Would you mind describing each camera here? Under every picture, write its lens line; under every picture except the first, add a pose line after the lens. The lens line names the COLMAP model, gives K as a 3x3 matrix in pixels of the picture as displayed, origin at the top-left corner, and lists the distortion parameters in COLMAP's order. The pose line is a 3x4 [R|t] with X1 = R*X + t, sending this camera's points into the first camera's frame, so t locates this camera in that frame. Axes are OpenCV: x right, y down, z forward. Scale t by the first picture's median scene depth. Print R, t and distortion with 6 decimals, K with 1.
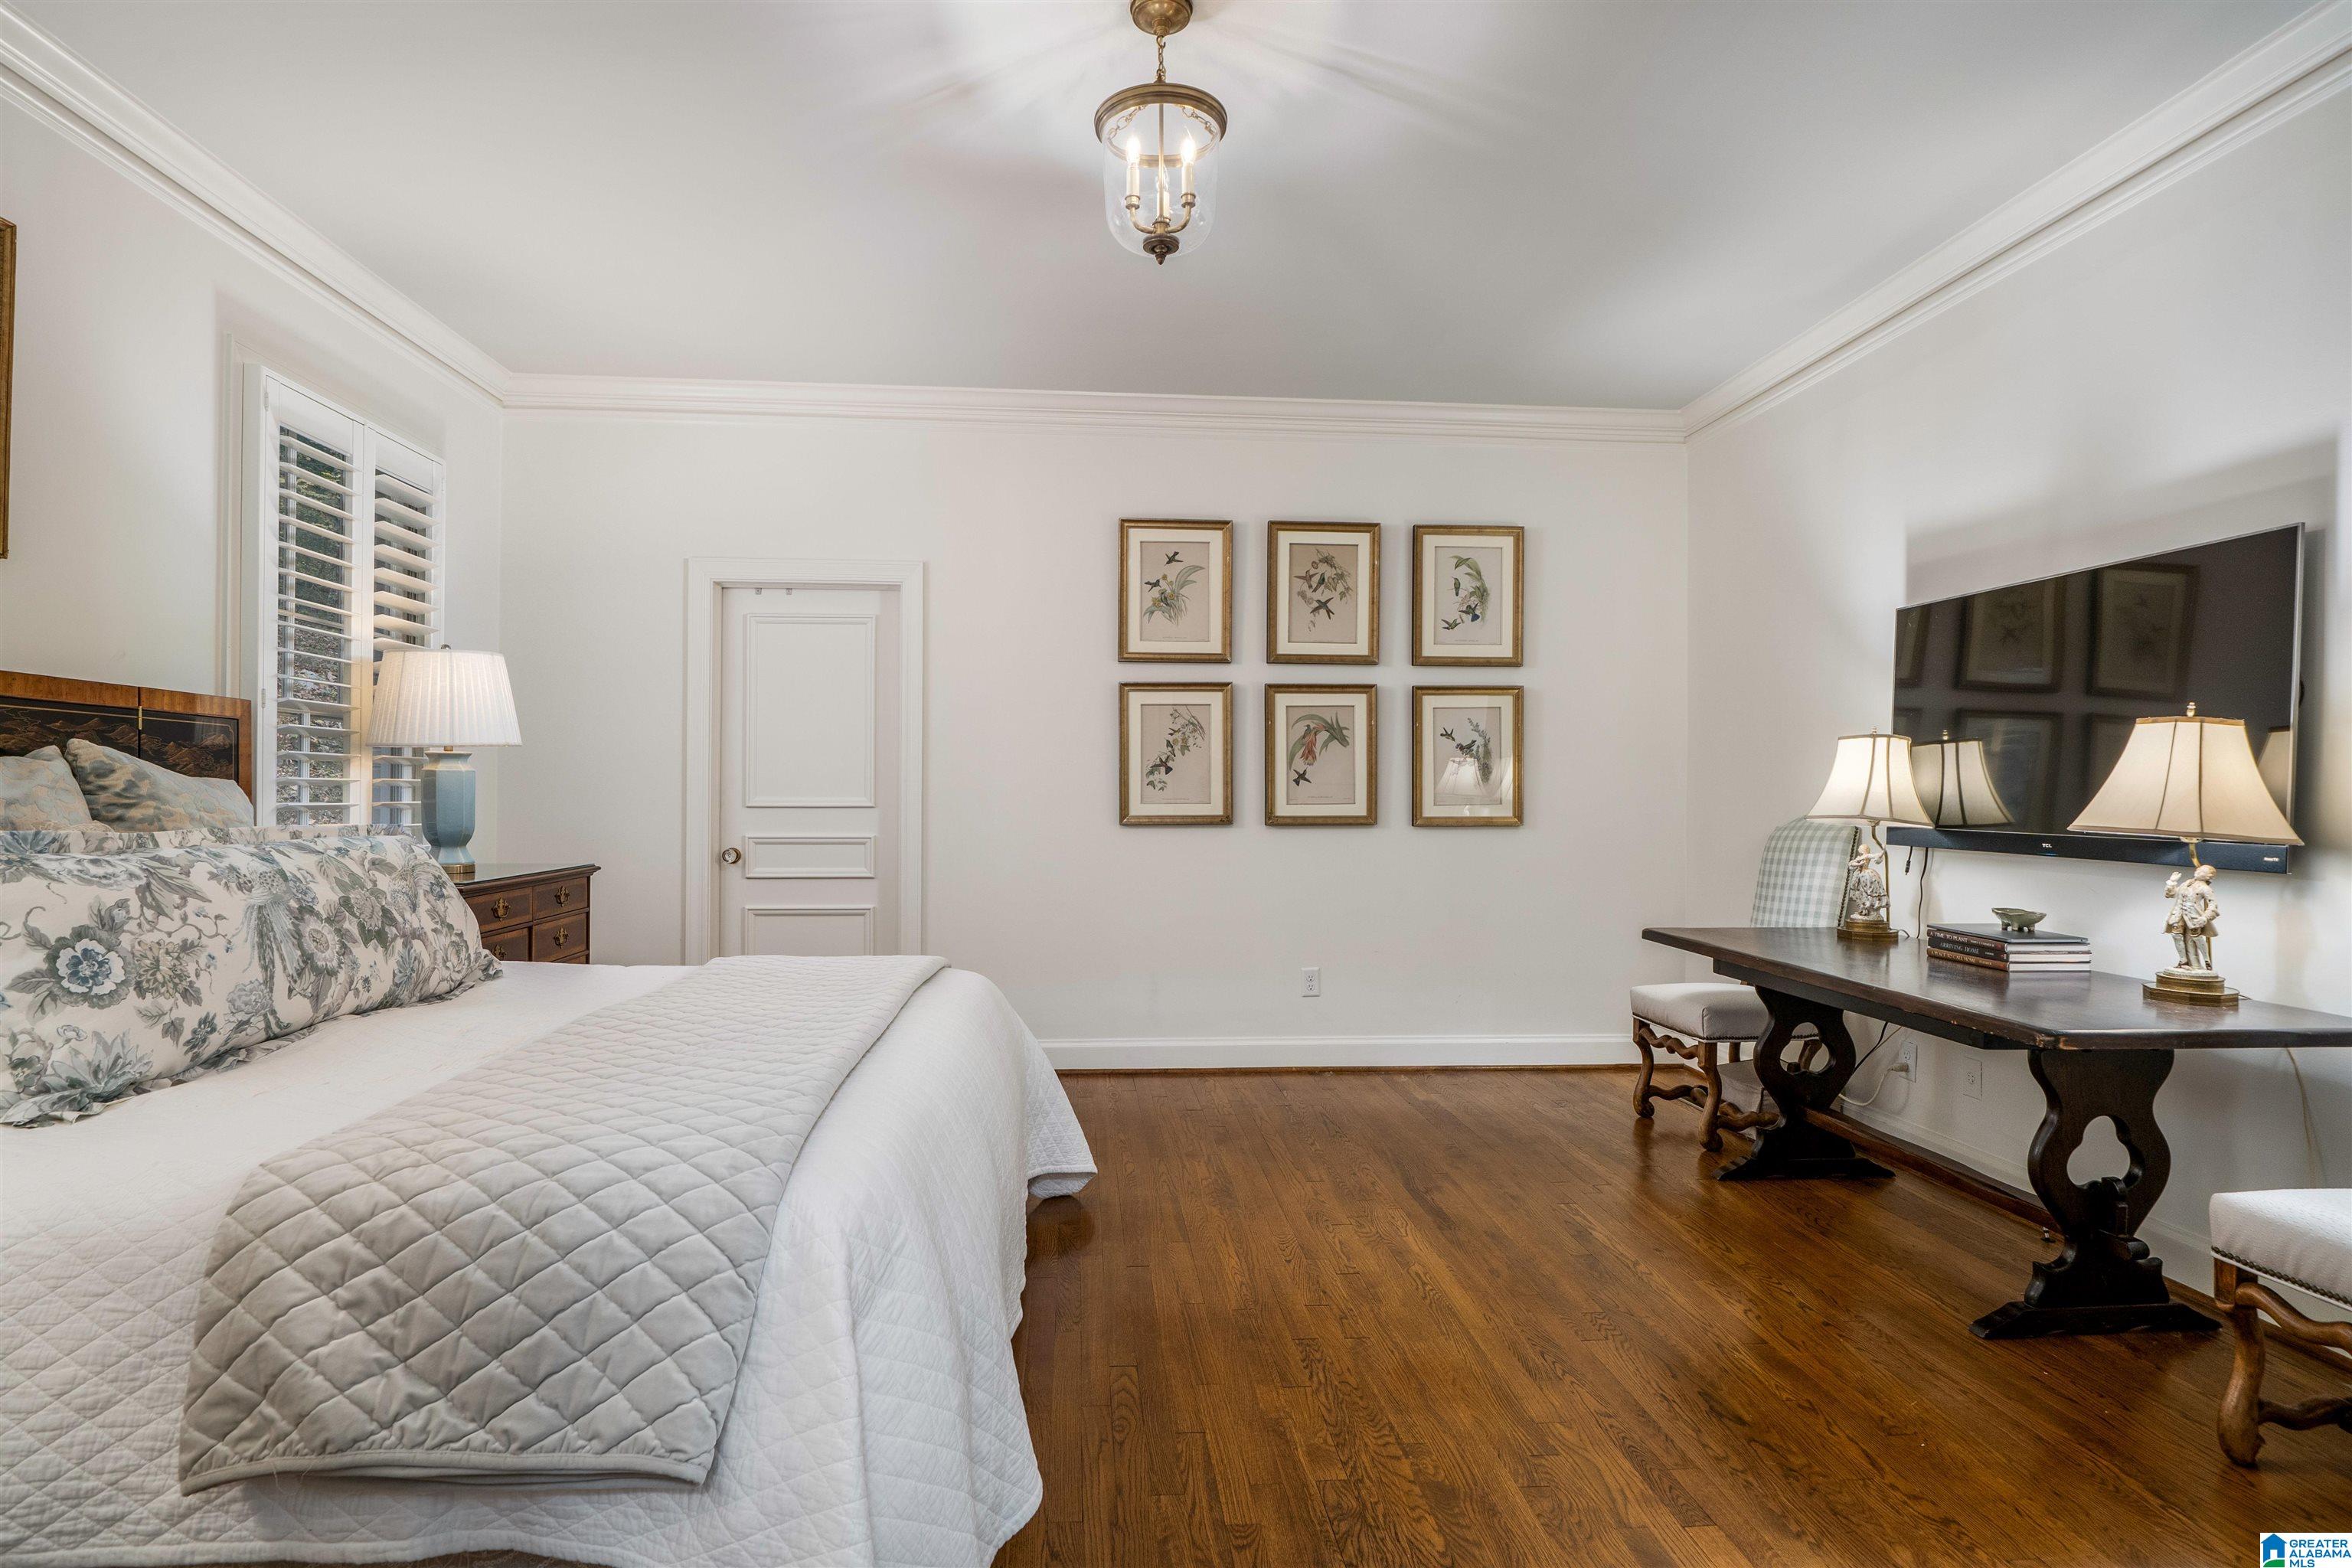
lens RADIAL K [[1161.1, 0, 1173.3], [0, 1161.1, 790.4], [0, 0, 1]] dist [0.000078, 0.004324]
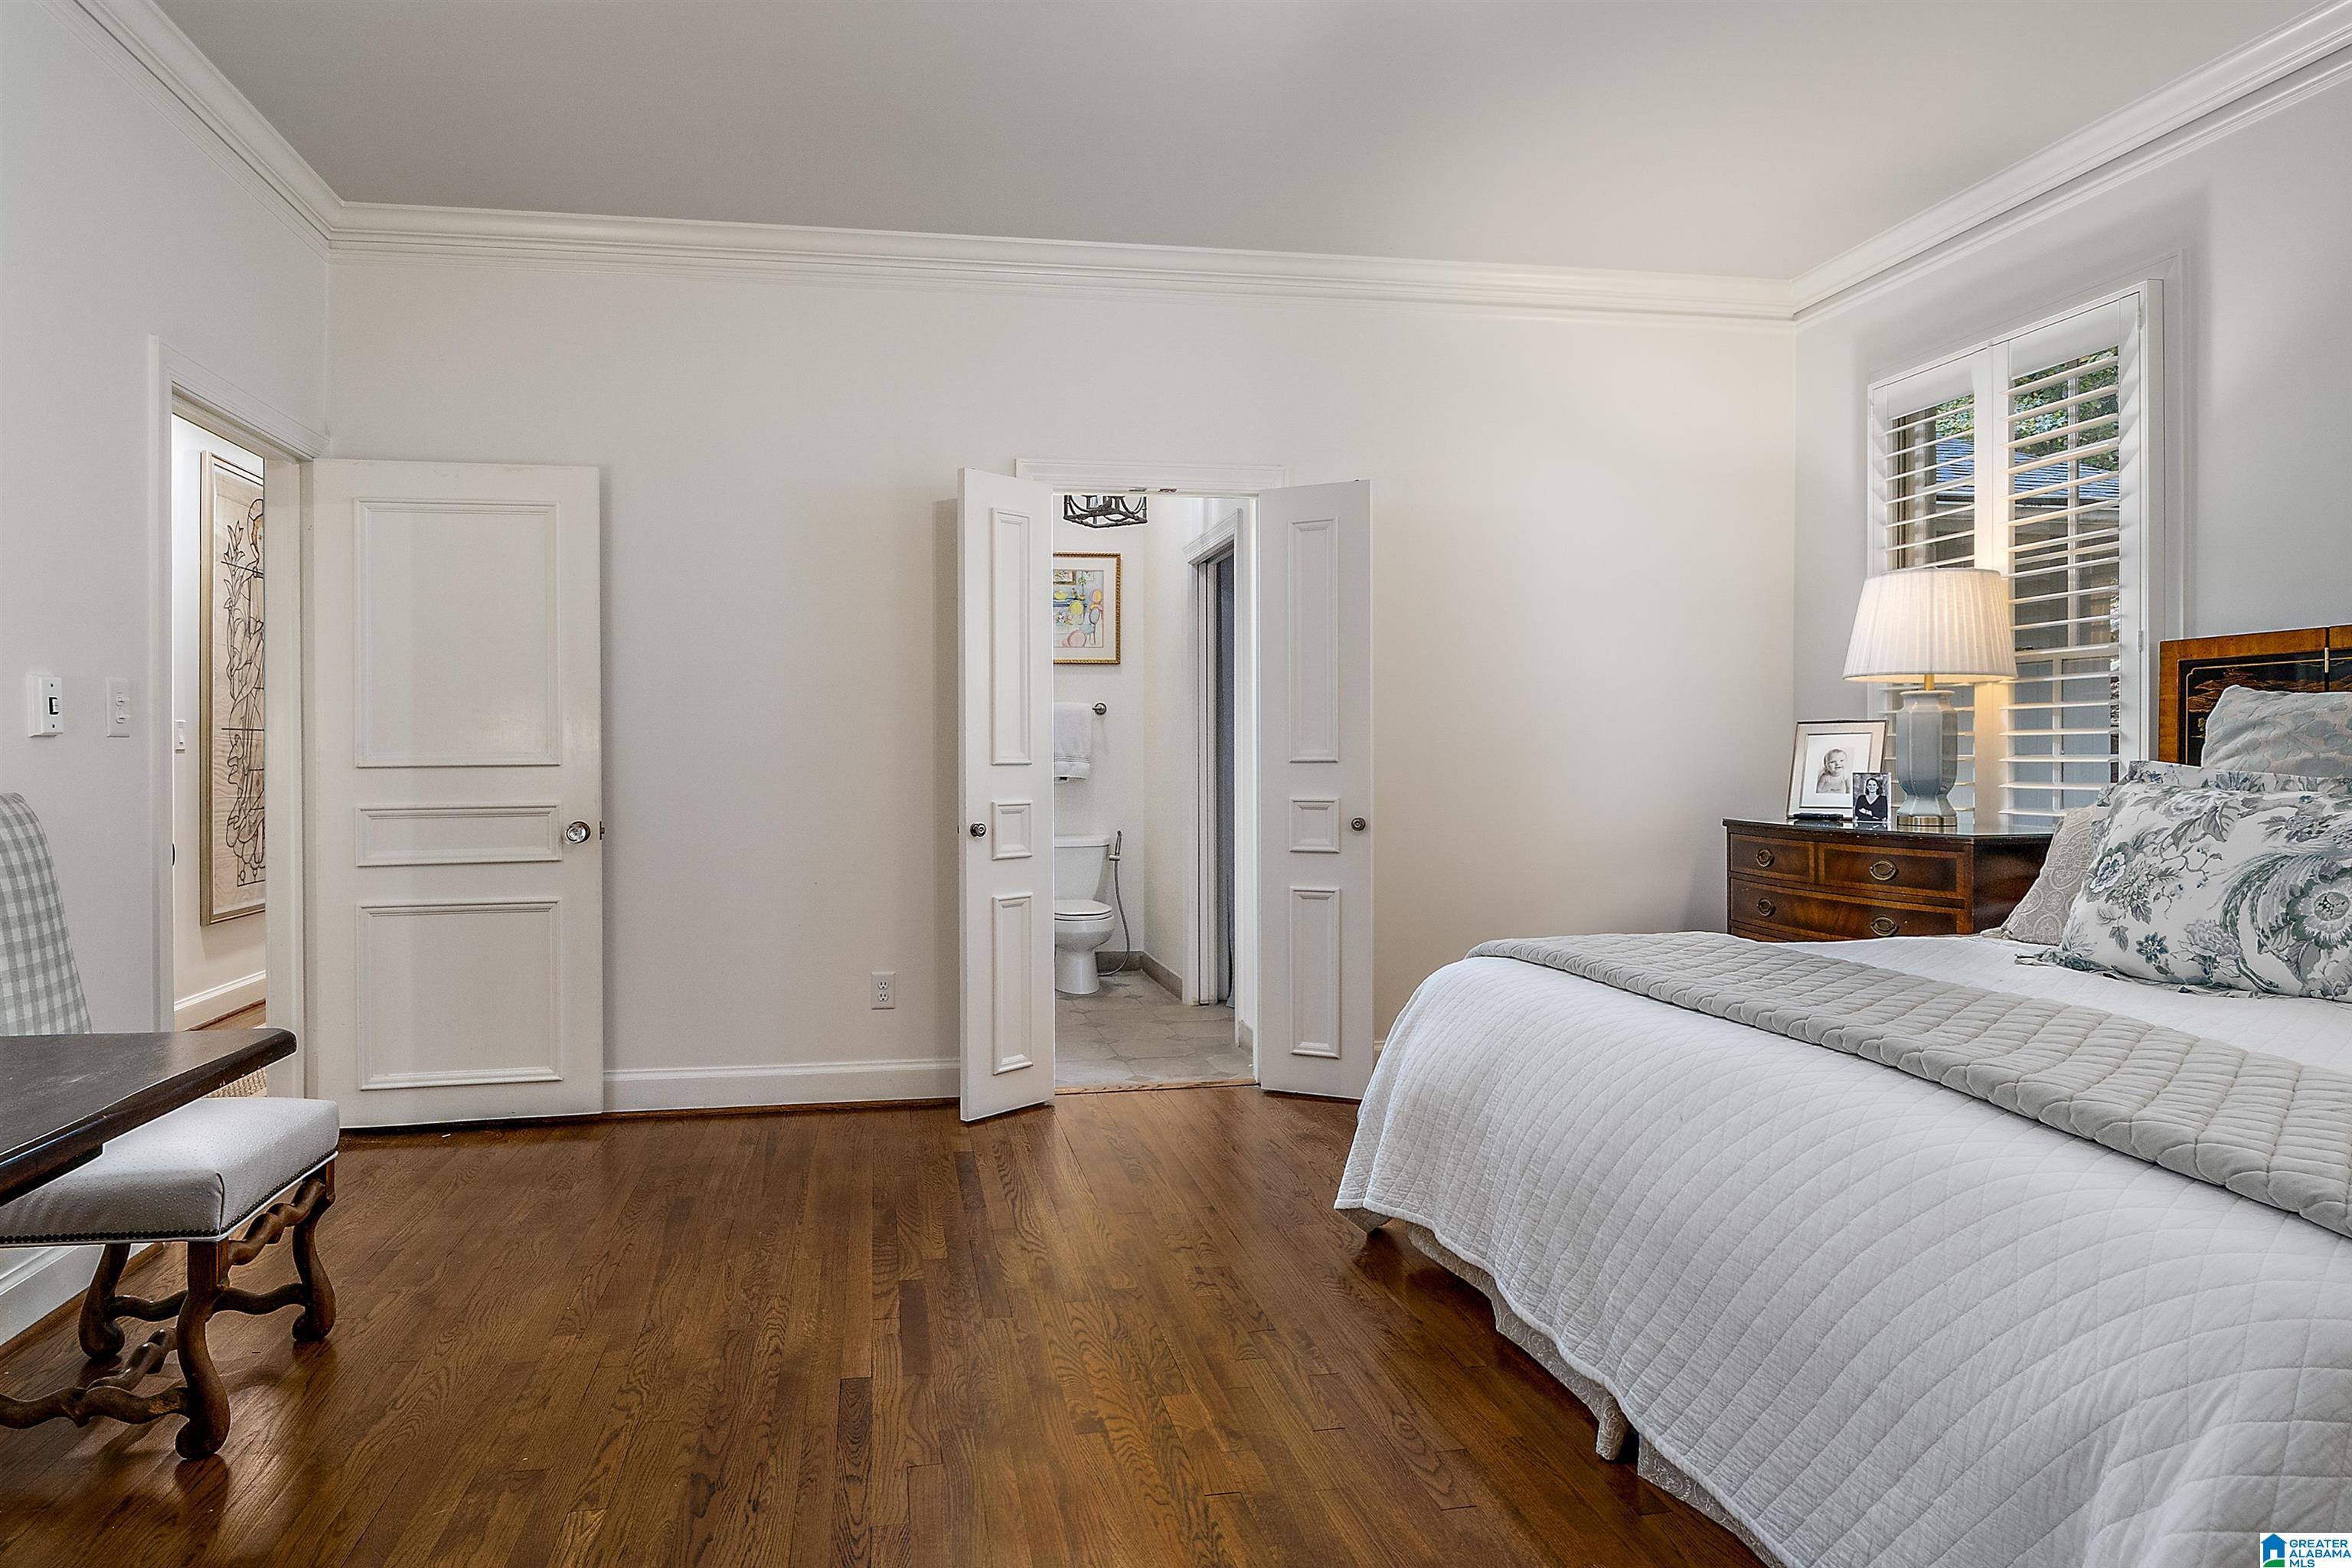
lens RADIAL K [[1238.0, 0, 1176.4], [0, 1238.0, 772.2], [0, 0, 1]] dist [-0.000119, -0.000026]
pose [[-0.987136, -0.000072, -0.159881, 0.308048], [-0.001545, 0.999957, 0.009089, 0.025527], [0.159873, 0.009219, -0.987095, 2.056748]]
